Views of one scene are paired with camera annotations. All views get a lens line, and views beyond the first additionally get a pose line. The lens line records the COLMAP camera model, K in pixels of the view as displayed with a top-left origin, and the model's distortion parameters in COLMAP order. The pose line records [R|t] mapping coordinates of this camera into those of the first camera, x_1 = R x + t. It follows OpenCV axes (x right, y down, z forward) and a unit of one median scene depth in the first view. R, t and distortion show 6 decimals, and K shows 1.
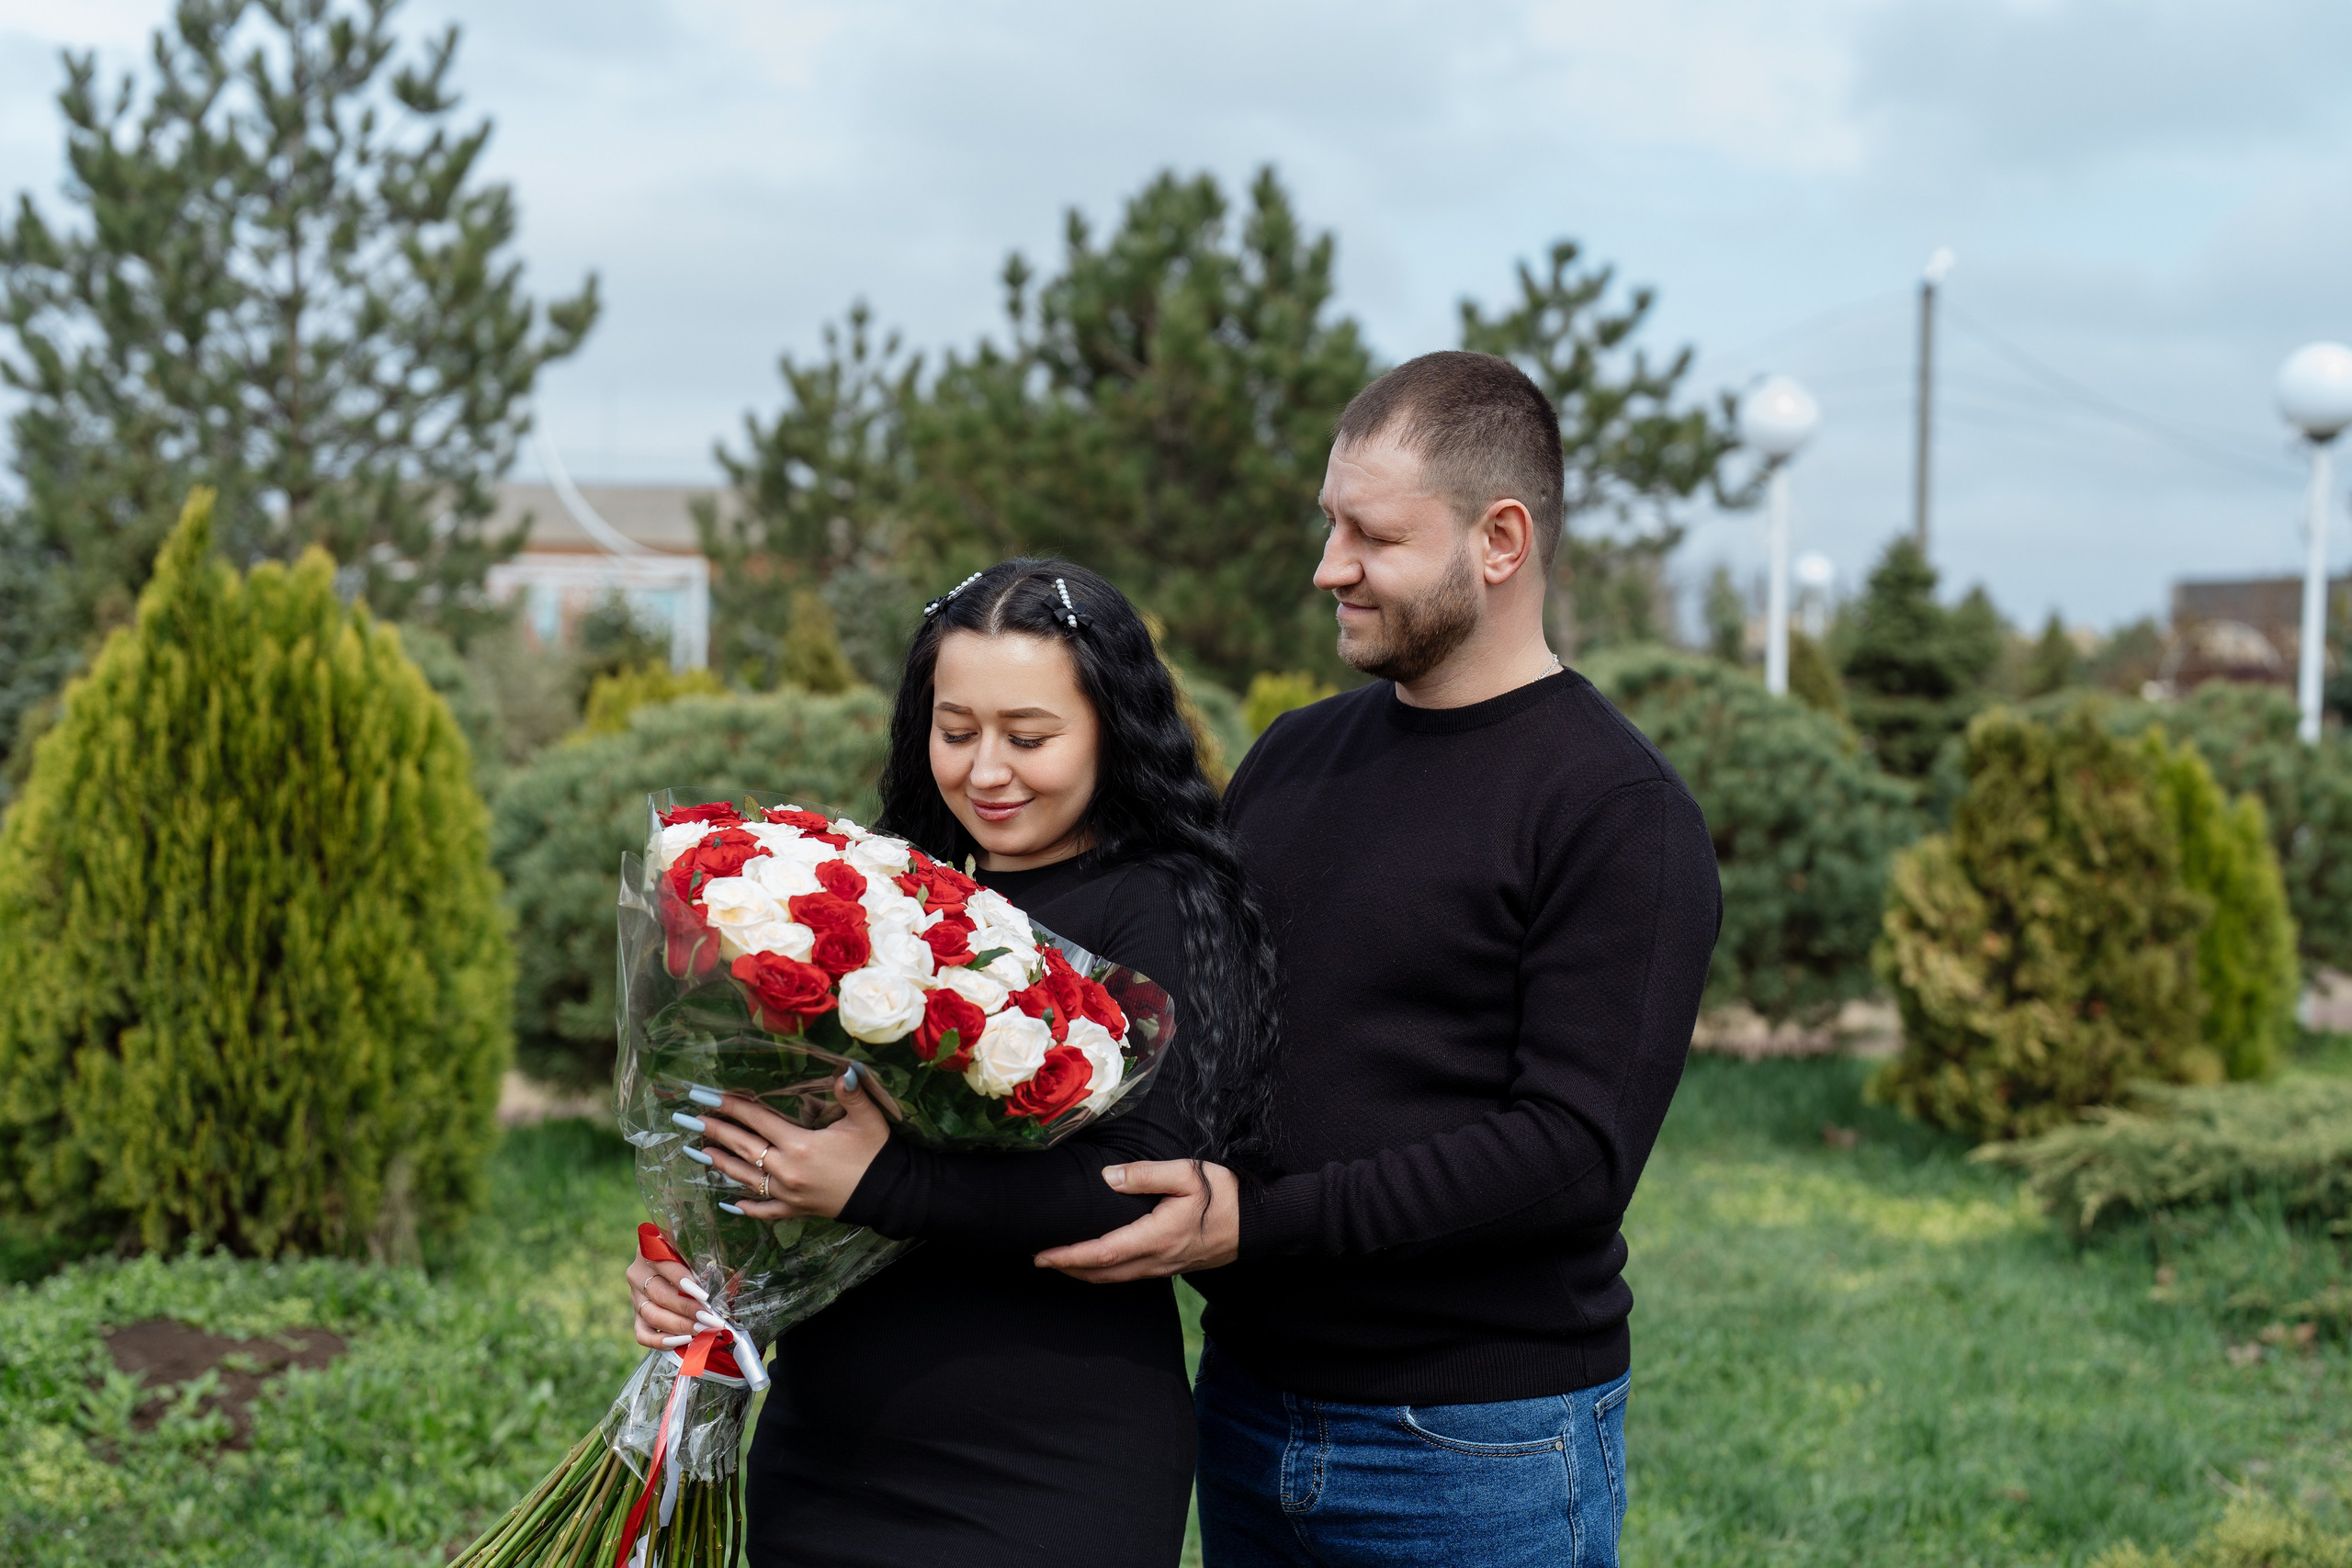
lens RADIAL K [[3262.6, 0, 1171.9], [0, 3262.6, 746.3], [0, 0, 1]] dist [0.001986, 0.083564]
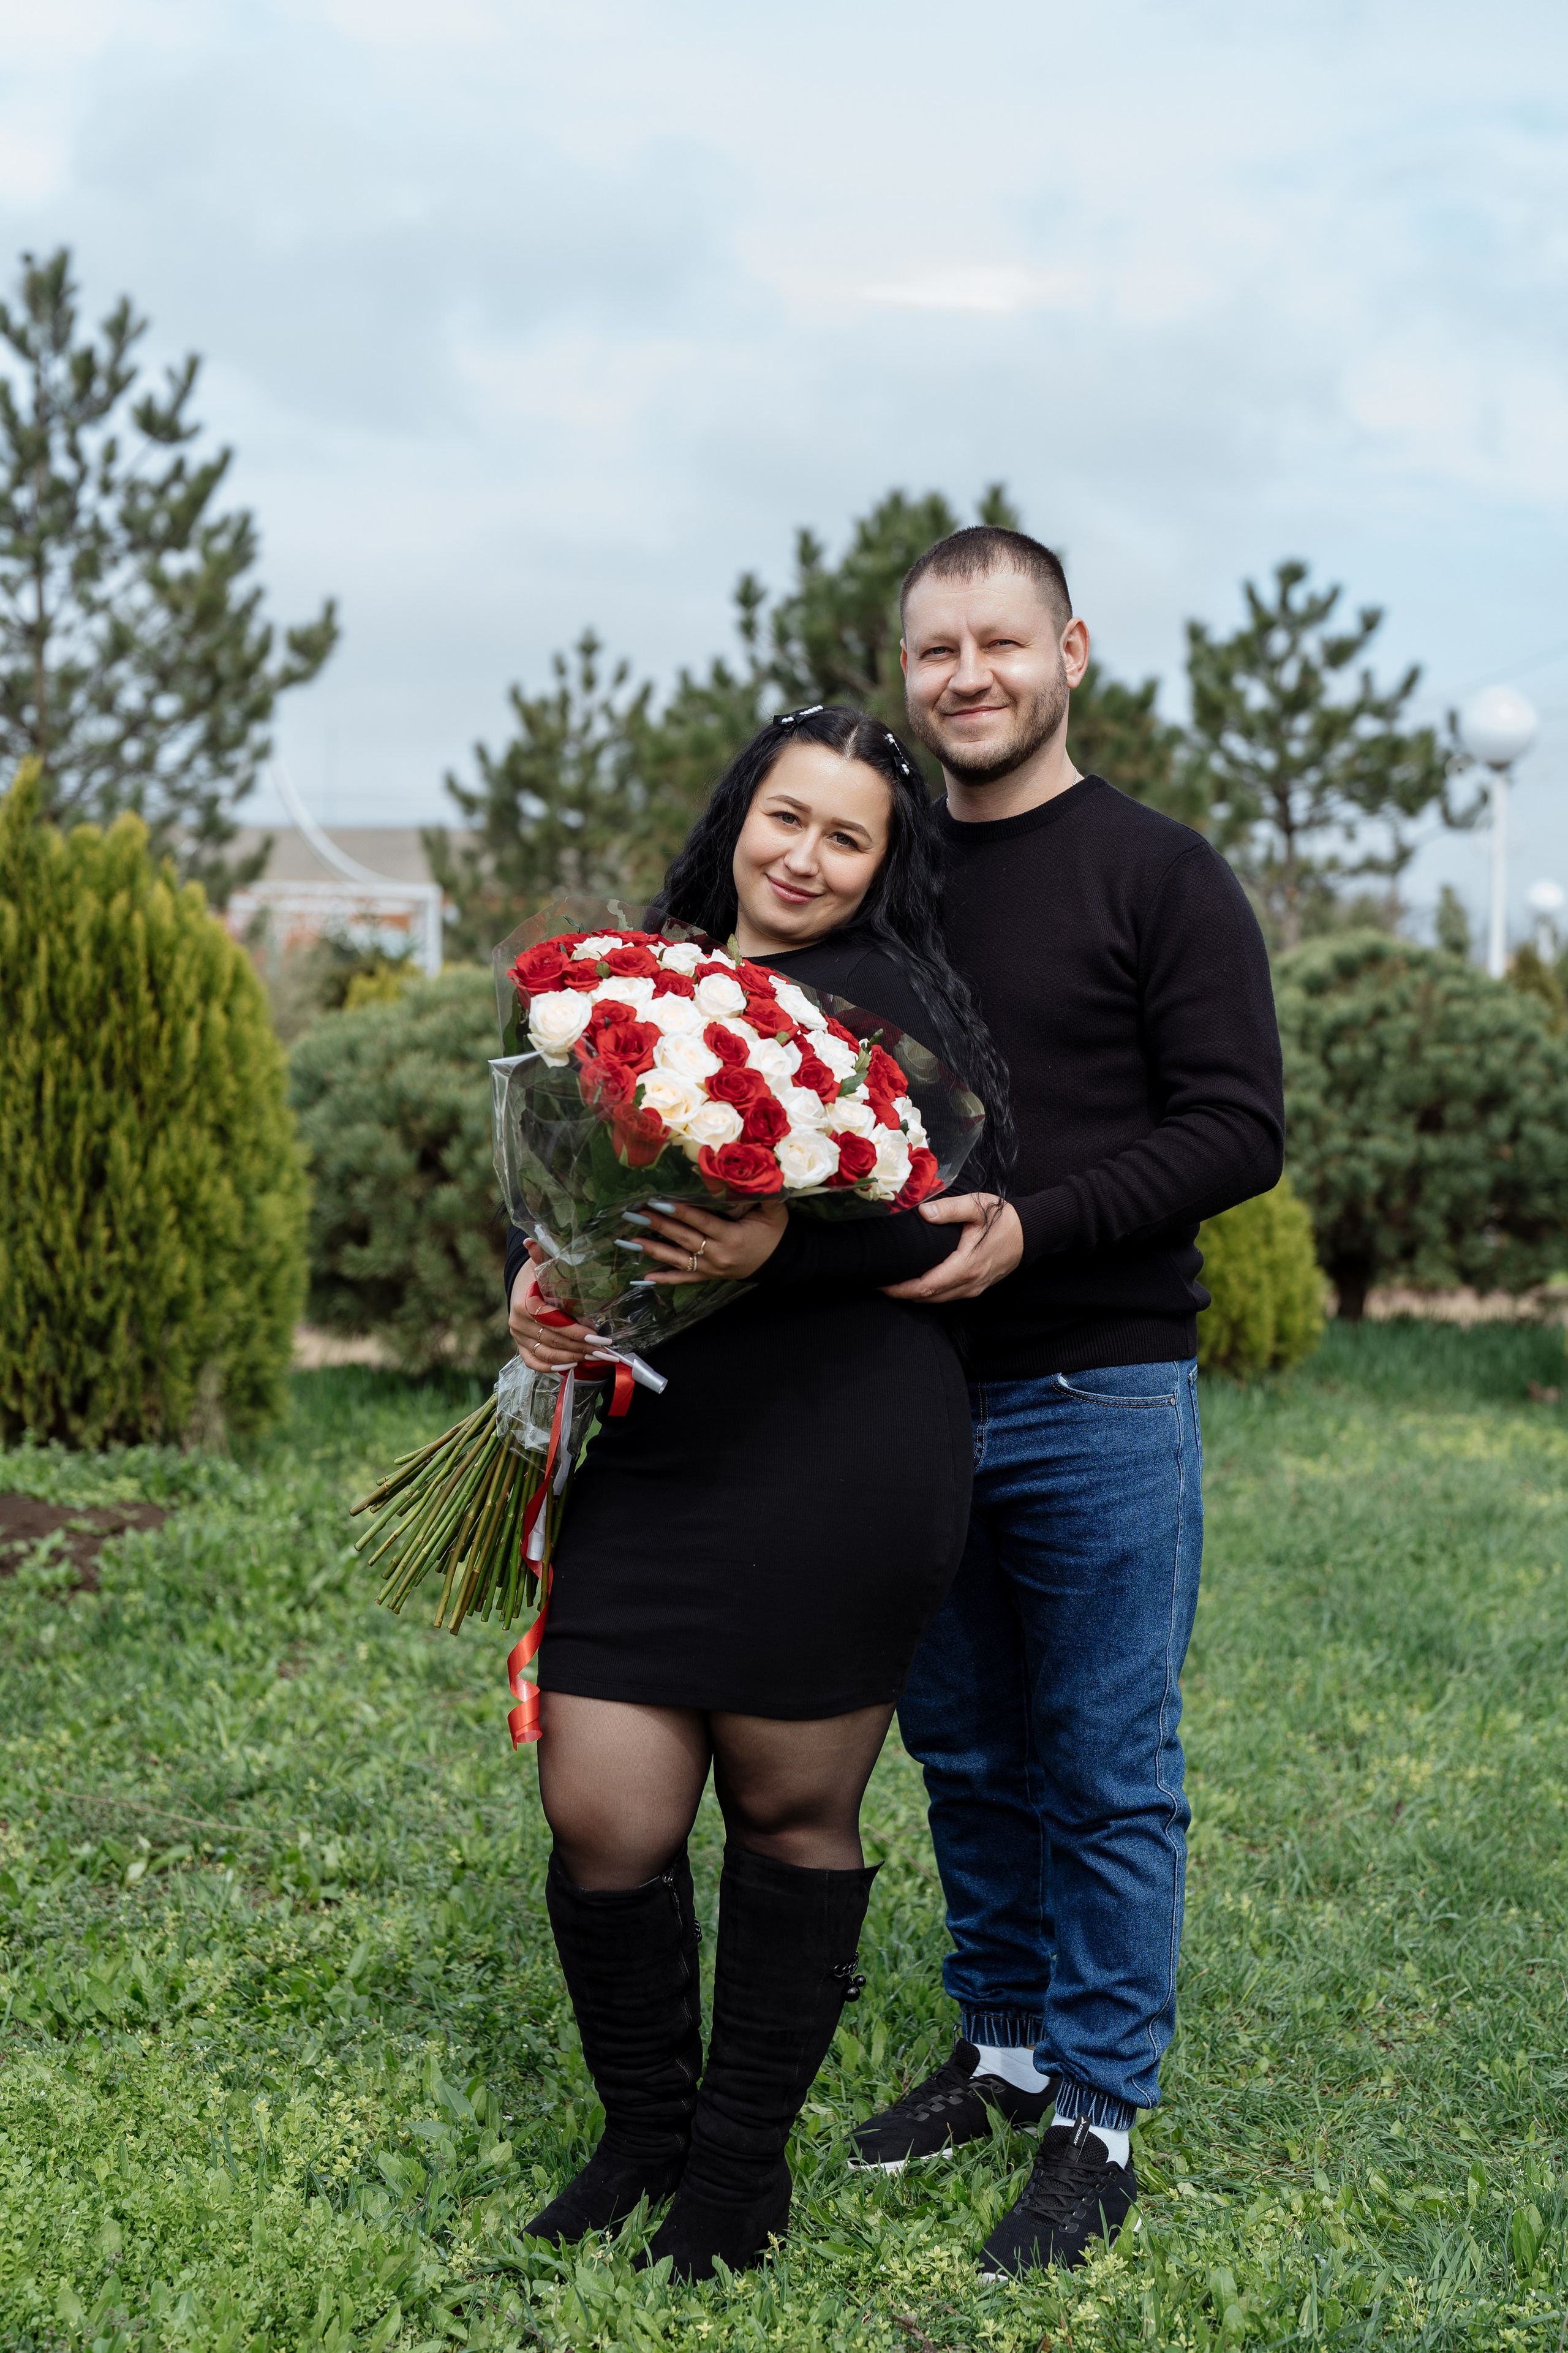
lens RADIAL K [[3343.0, 0, 784.0], [0, 3343.0, 1176.5], [0, 0, 1]] dist [0.013182, 0.045037]
pose [[0.999431, -0.000896, -0.033728, -0.003965], [0.001612, 0.999774, 0.021218, 0.032427], [0.033701, -0.021260, 0.999206, -0.099705]]
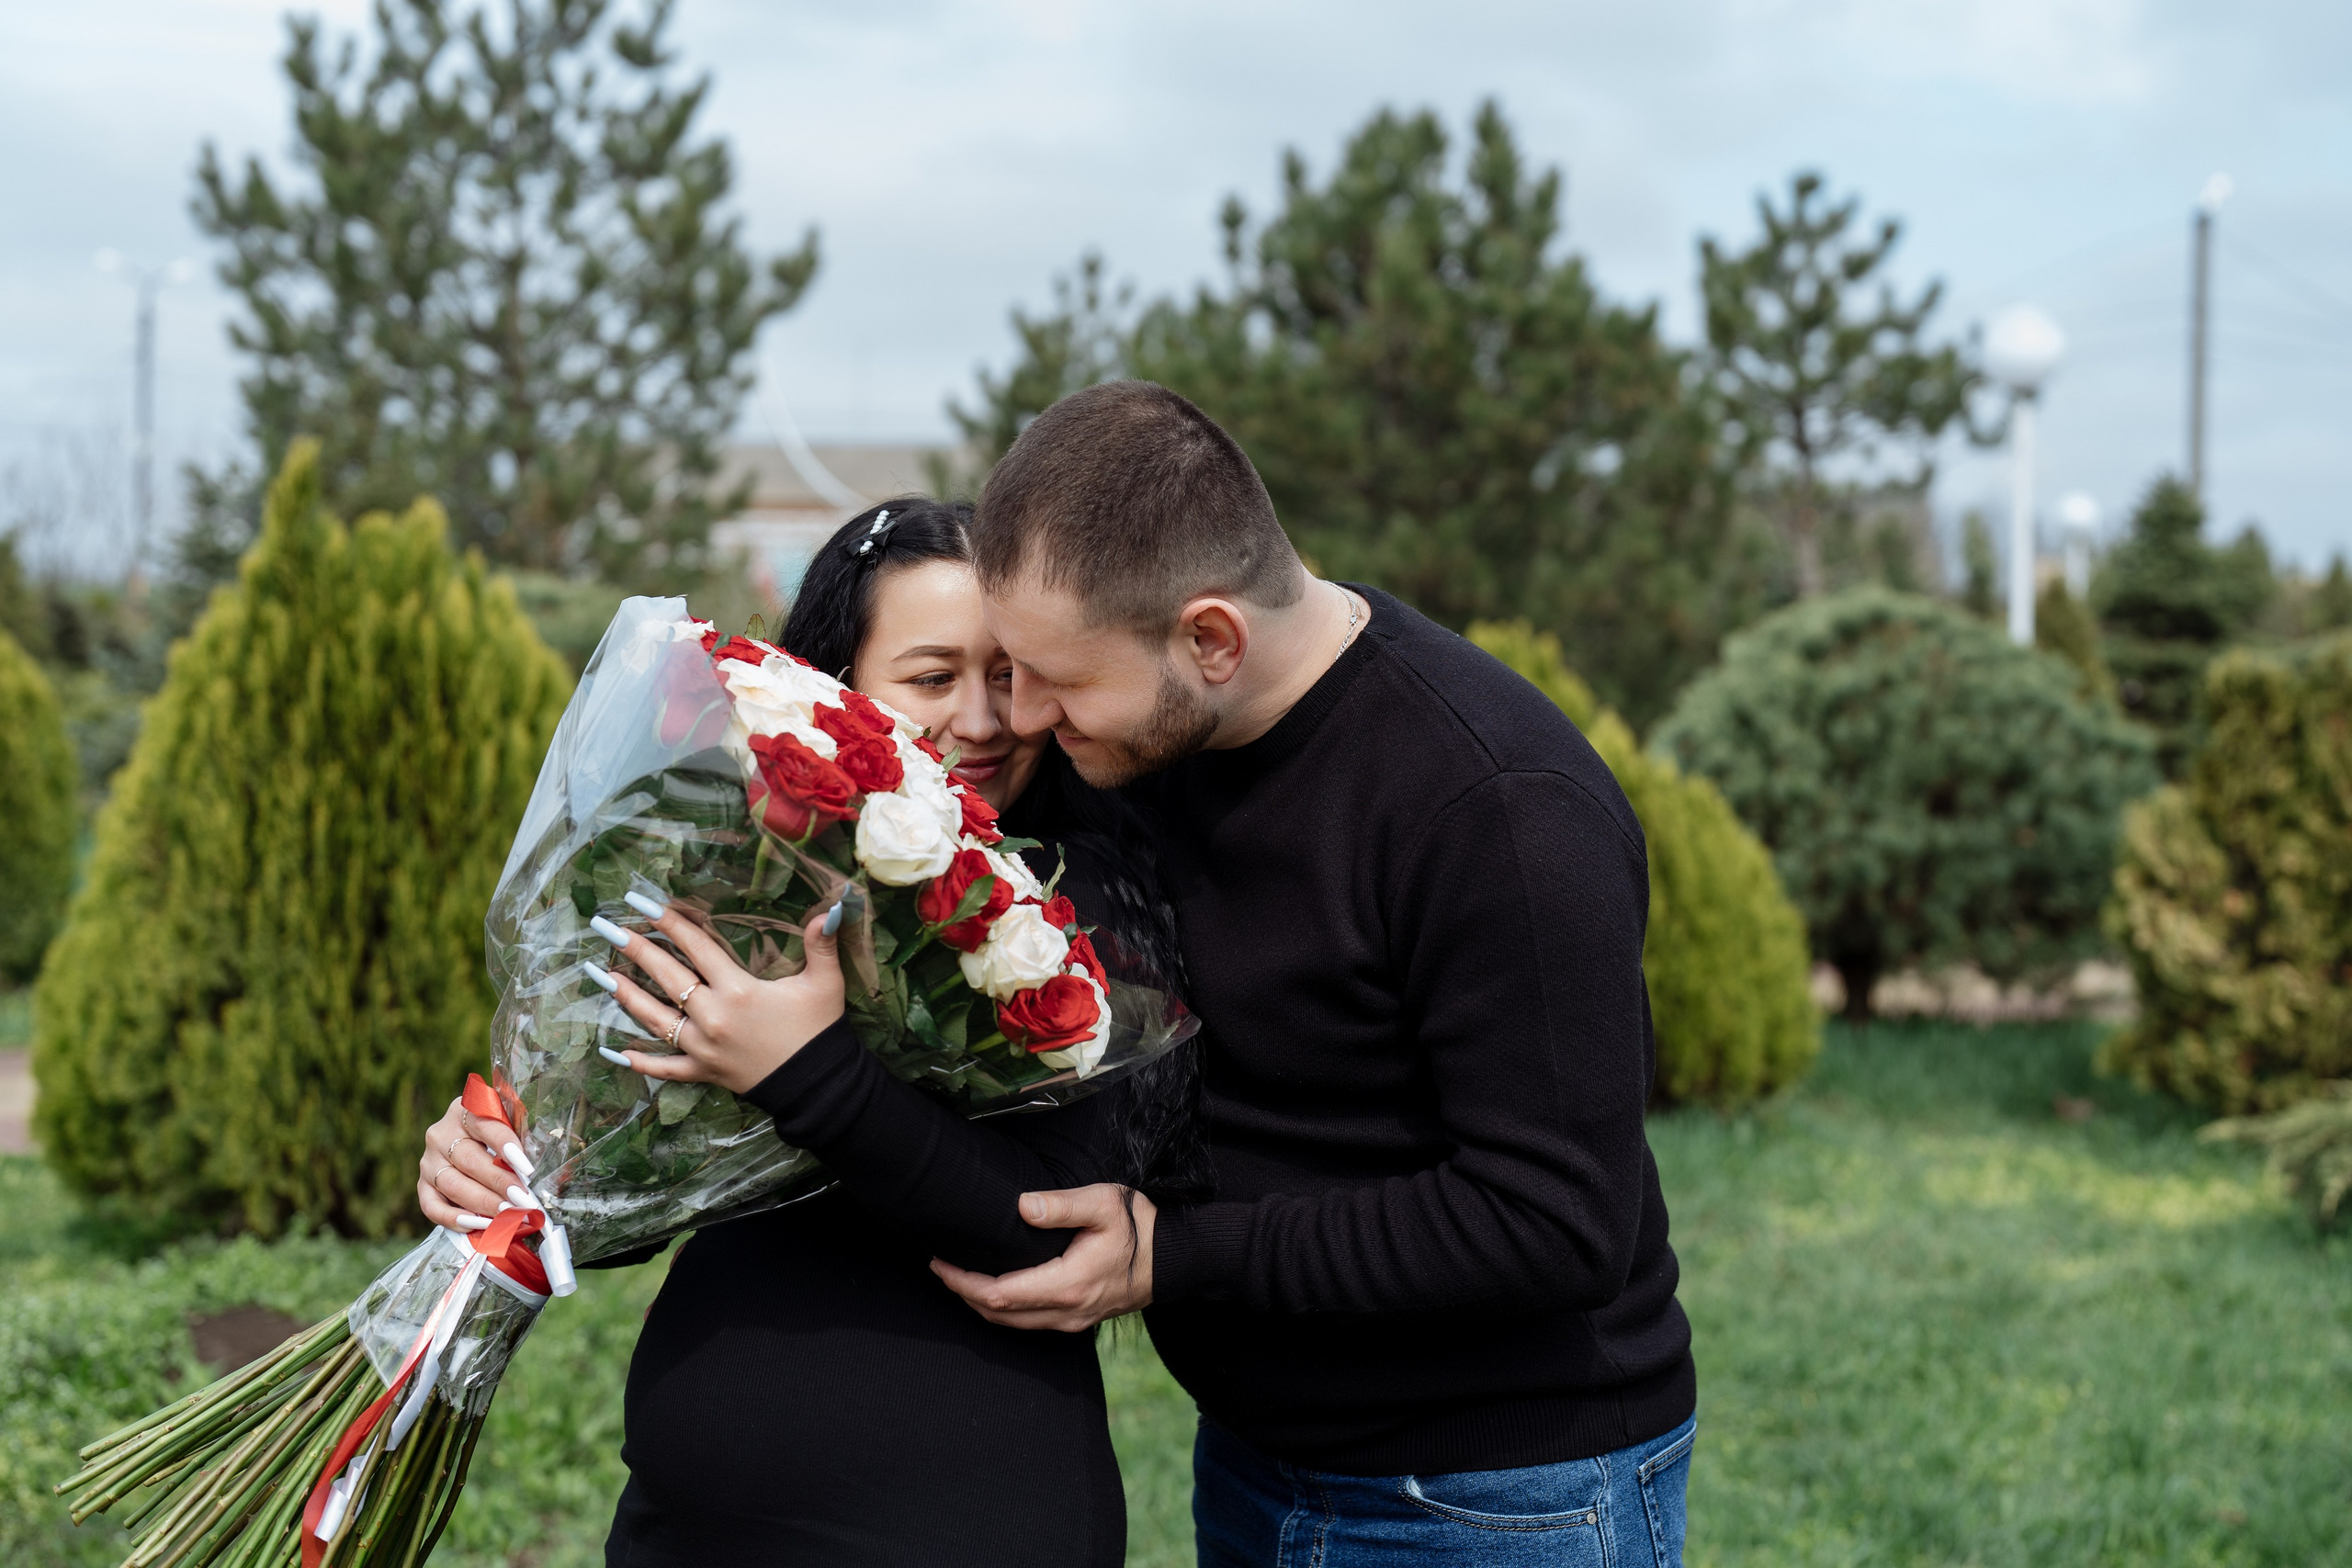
lens RADIAL K [[3262.6, 0, 1171.9], [0, 3262.6, 746.3], [0, 0, 1]] dist [0.001986, 0.083564]
pose [[0.996587, -0.007700, -0.082190, 0.029390], [0.008833, 0.999871, 0.013429, 0.000629], [0.082076, -0.014109, 0.996526, 0.052743]]
